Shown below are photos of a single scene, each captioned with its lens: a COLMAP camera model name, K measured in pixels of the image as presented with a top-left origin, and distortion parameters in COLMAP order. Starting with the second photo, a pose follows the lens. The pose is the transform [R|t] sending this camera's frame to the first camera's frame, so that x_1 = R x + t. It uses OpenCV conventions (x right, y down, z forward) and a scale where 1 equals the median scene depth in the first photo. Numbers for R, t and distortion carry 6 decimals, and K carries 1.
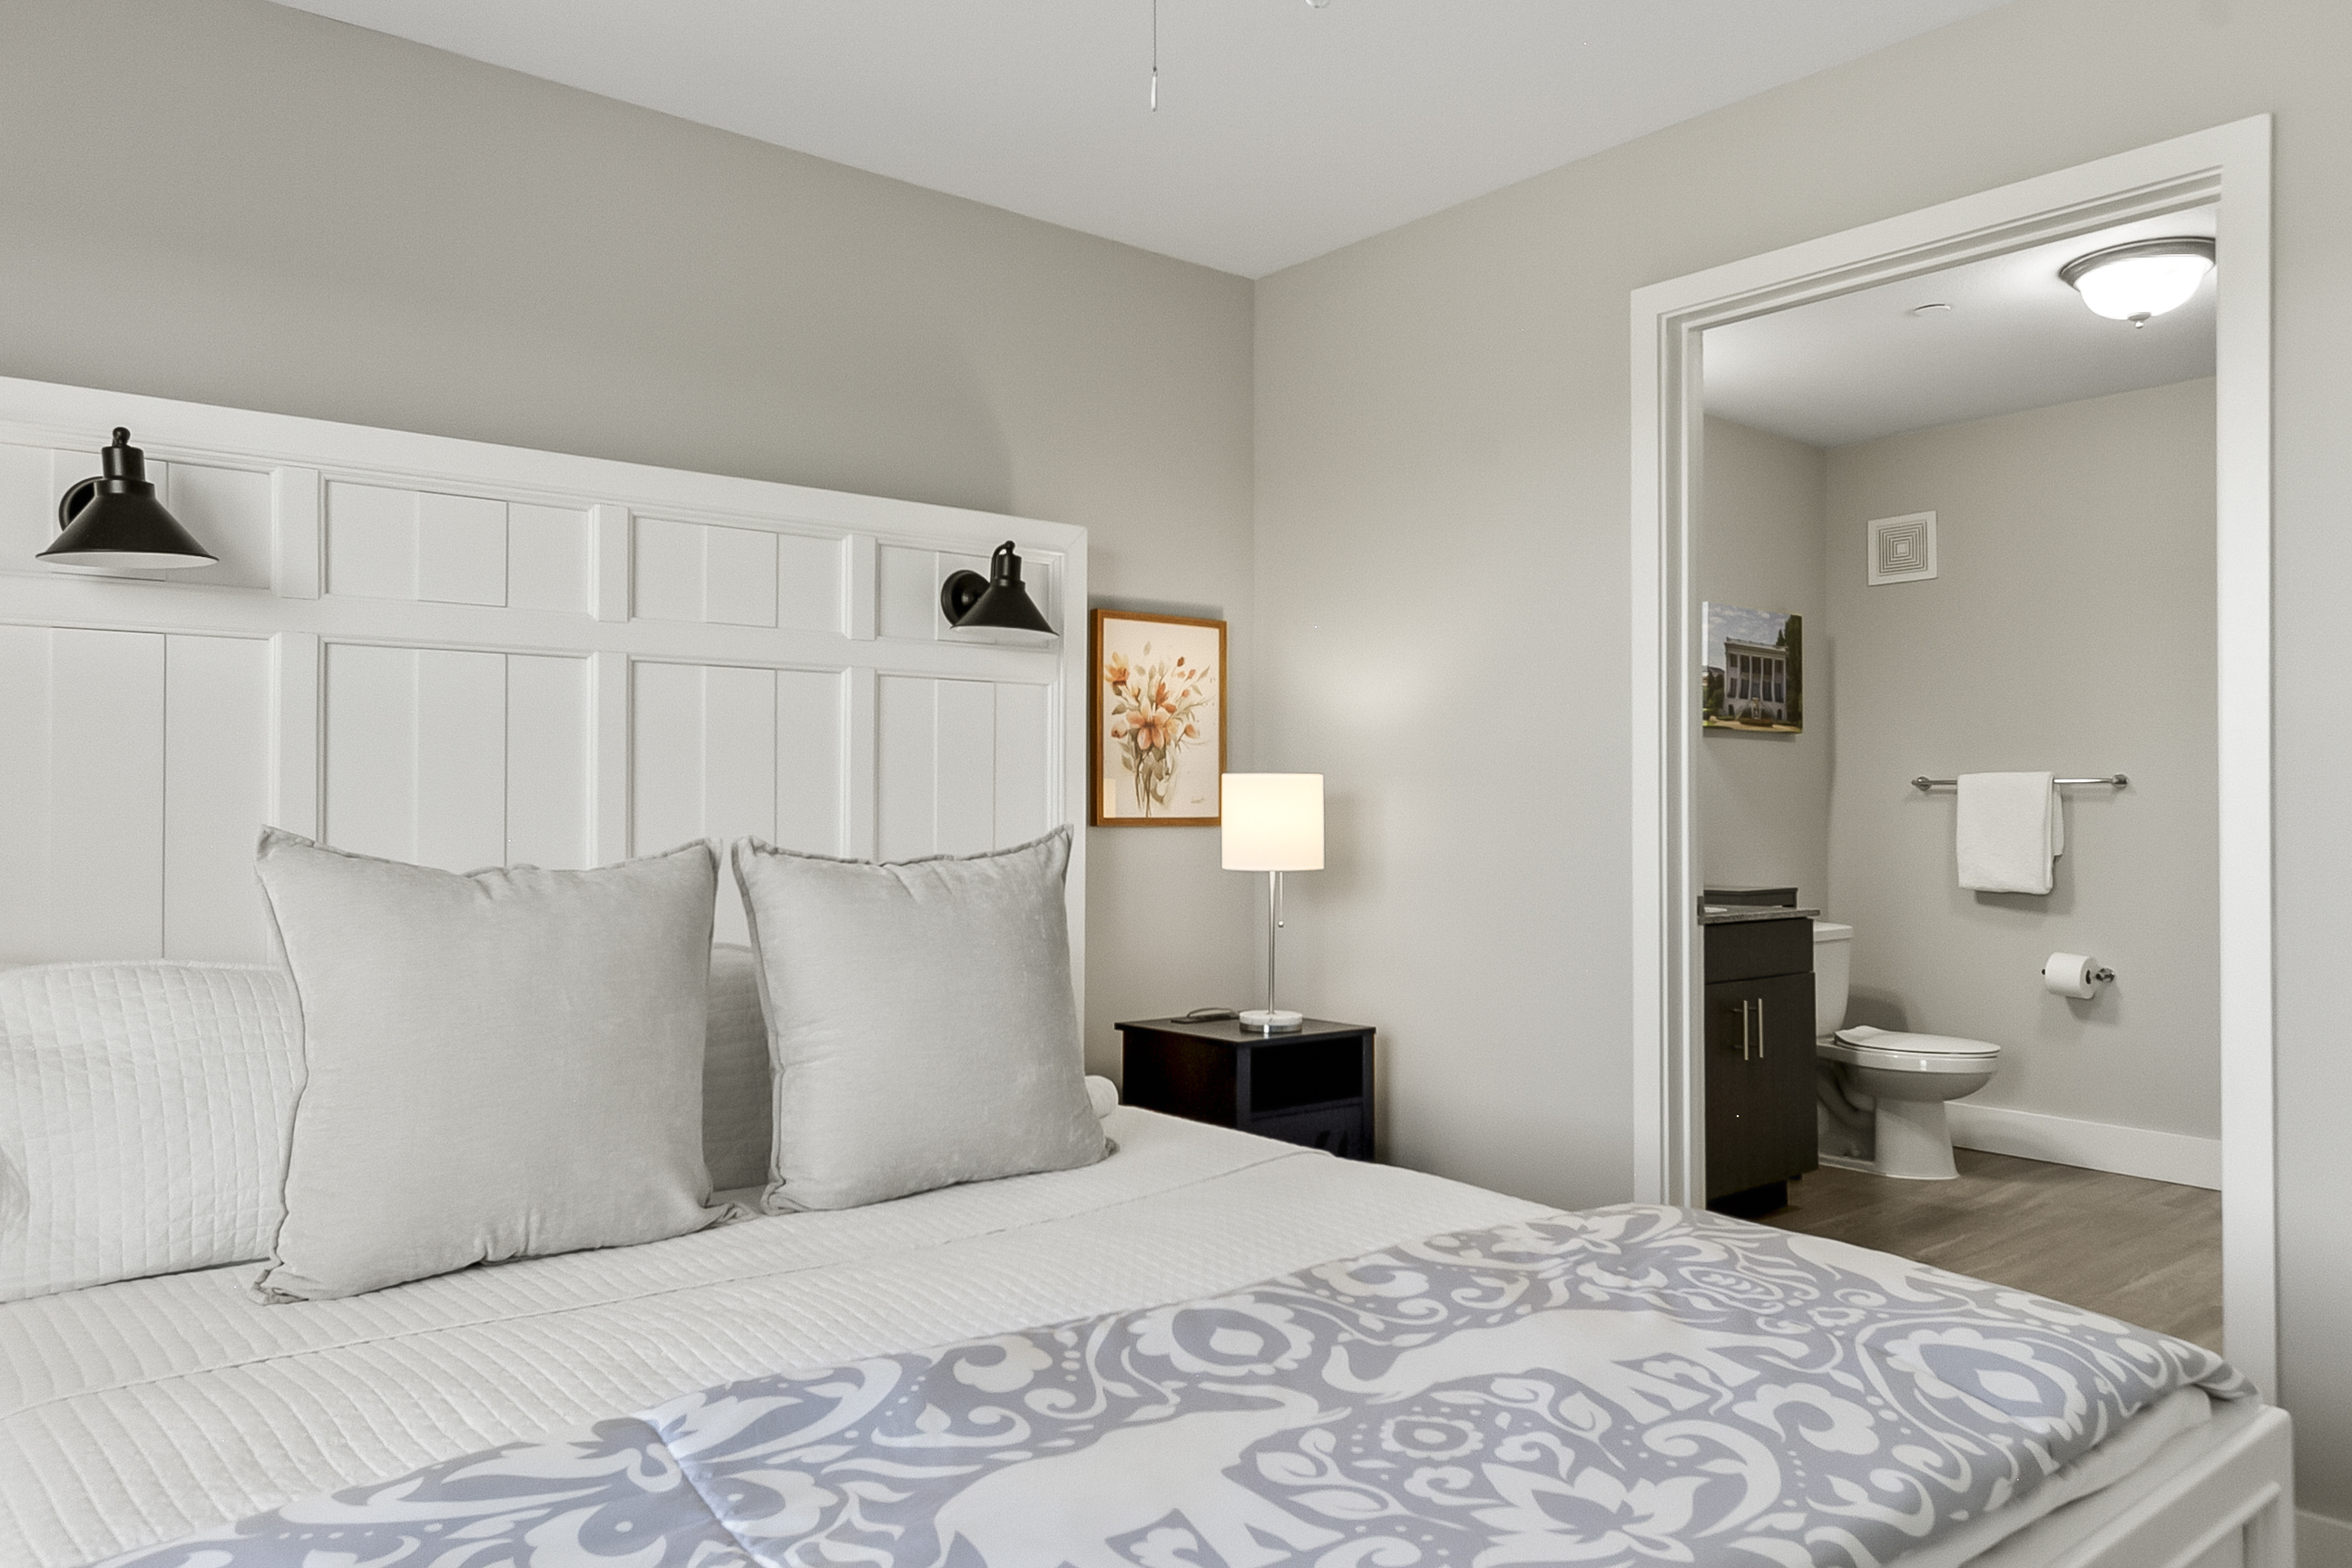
lens RADIAL K [[1566.6, 0, 1139.5], [0, 1566.6, 799.1], [0, 0, 1]] dist [0.007448, 0.004369]
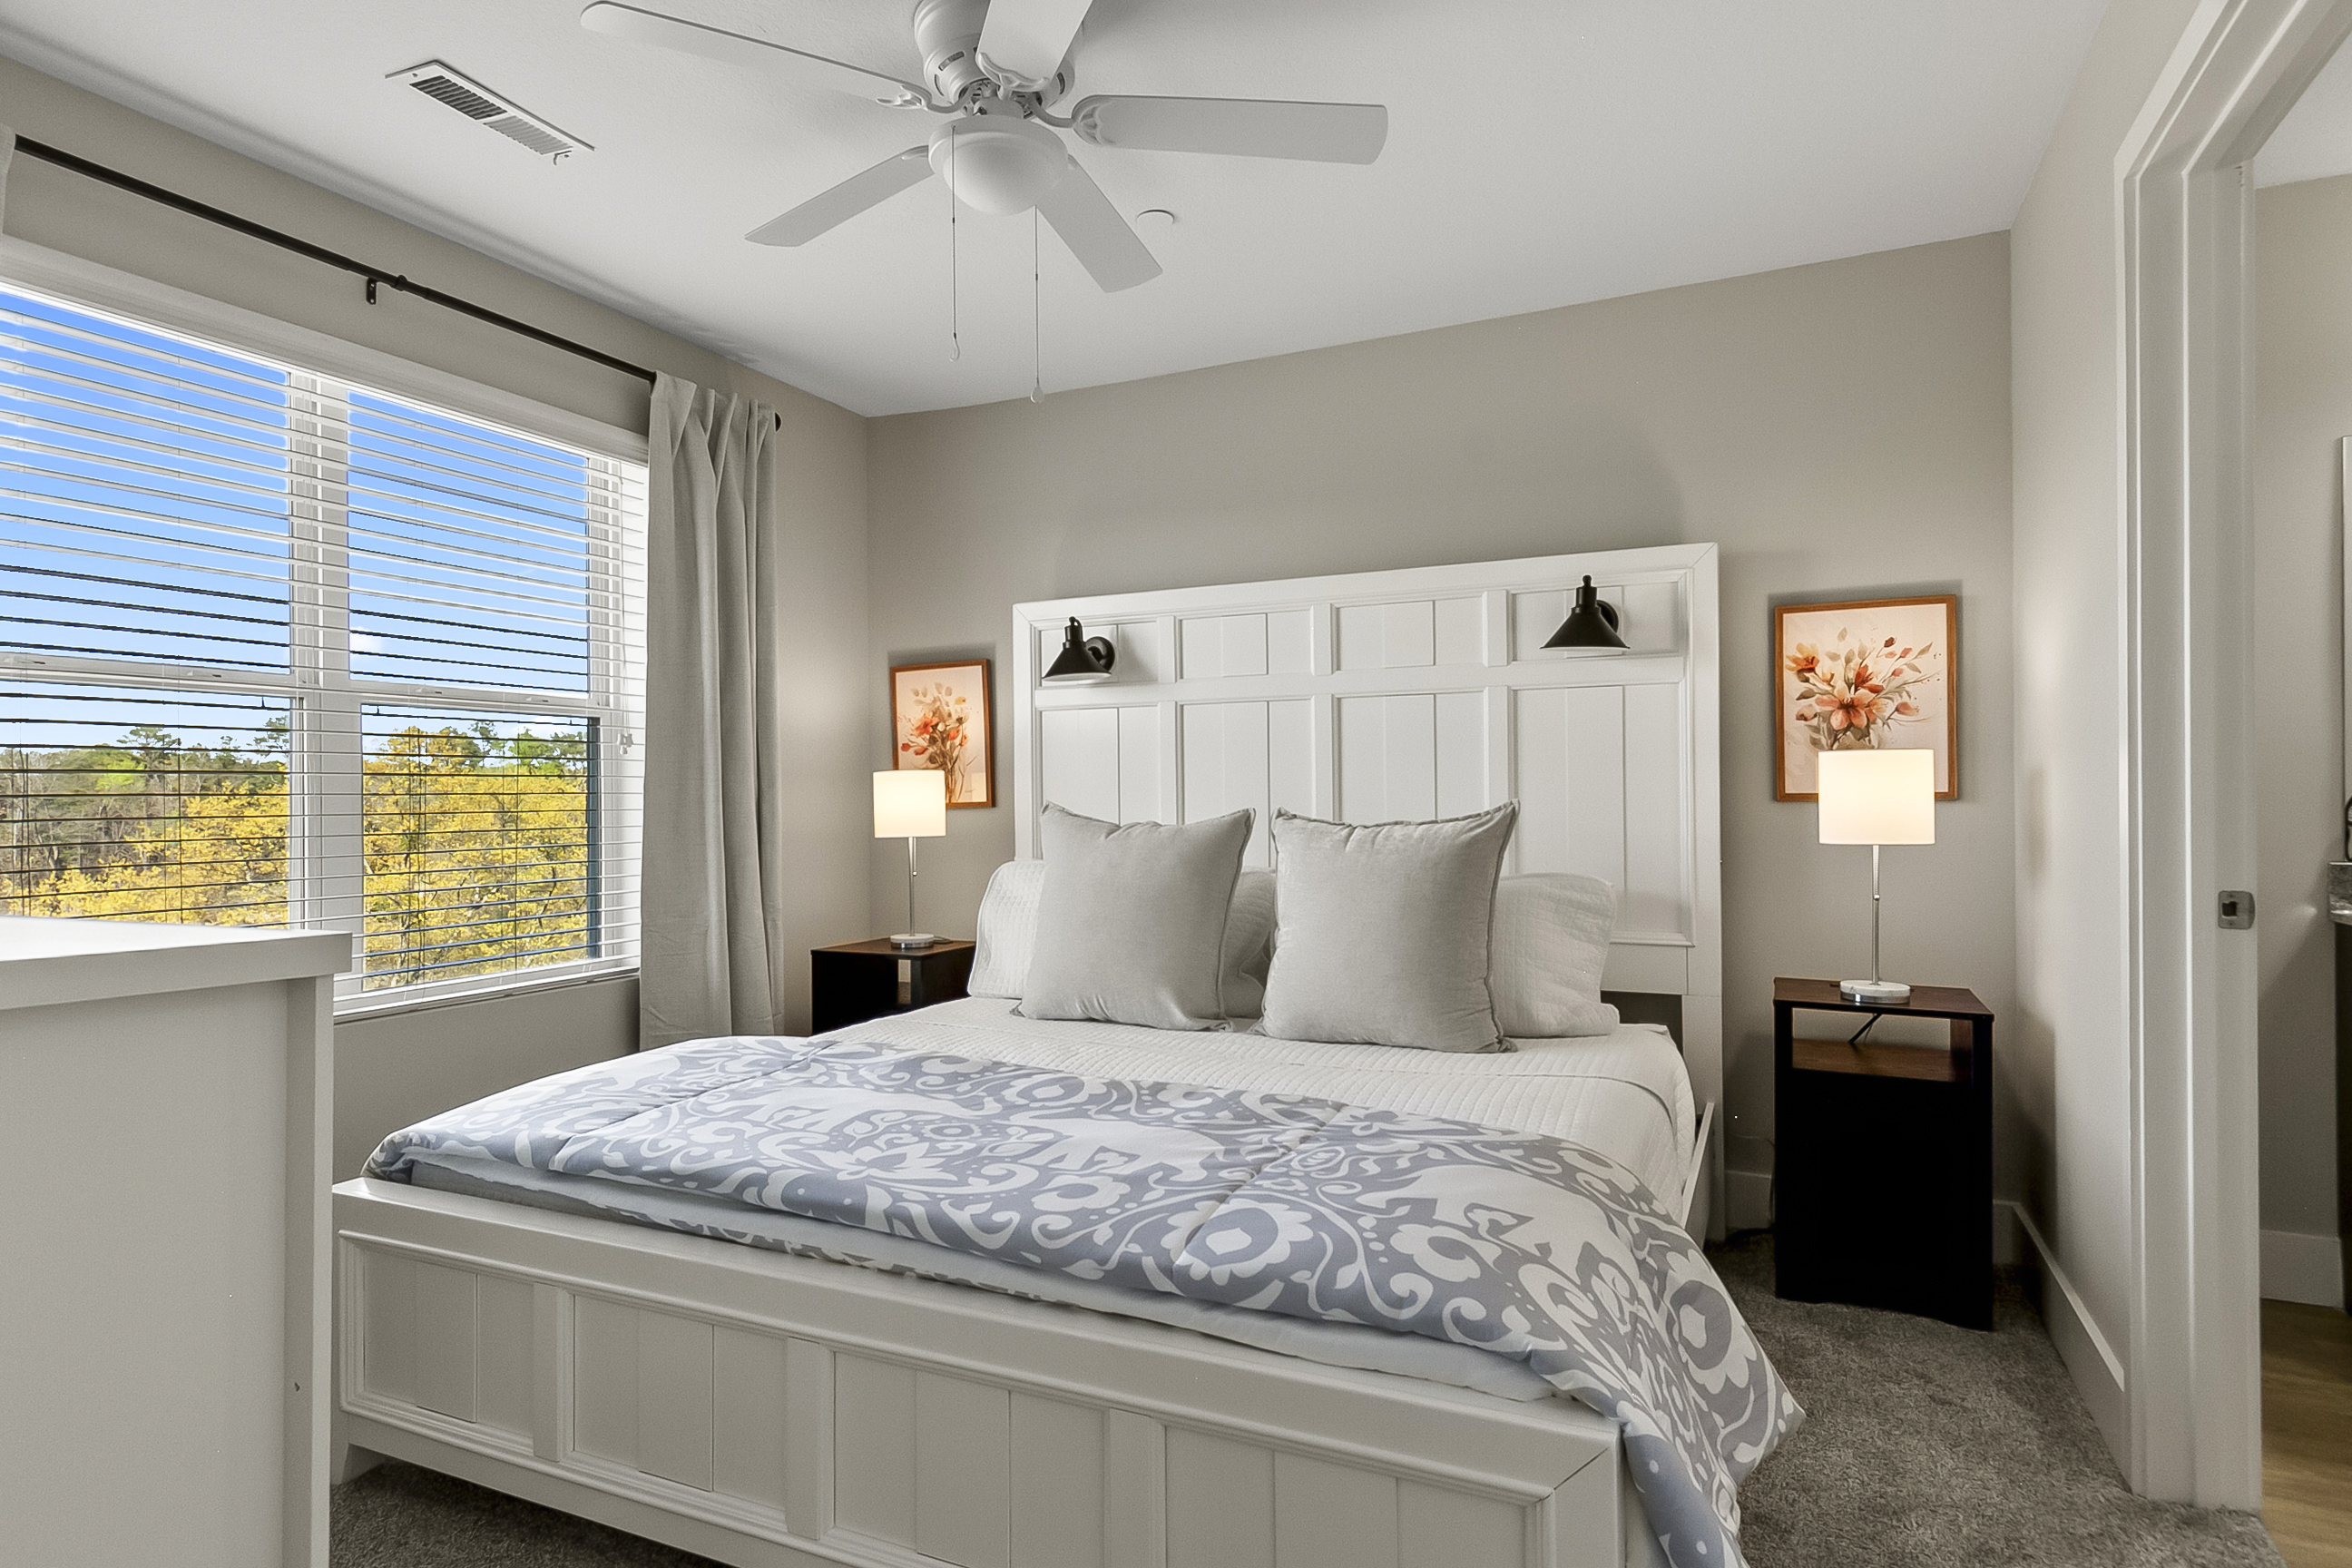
lens RADIAL K [[1284.5, 0, 1182.0], [0, 1284.5, 782.7], [0, 0, 1]] dist [0.027197, 0.000911]
pose [[0.447480, -0.010874, -0.894228, 0.688857], [0.014765, 0.999880, -0.004771, 0.002527], [0.894172, -0.011068, 0.447587, 0.233814]]
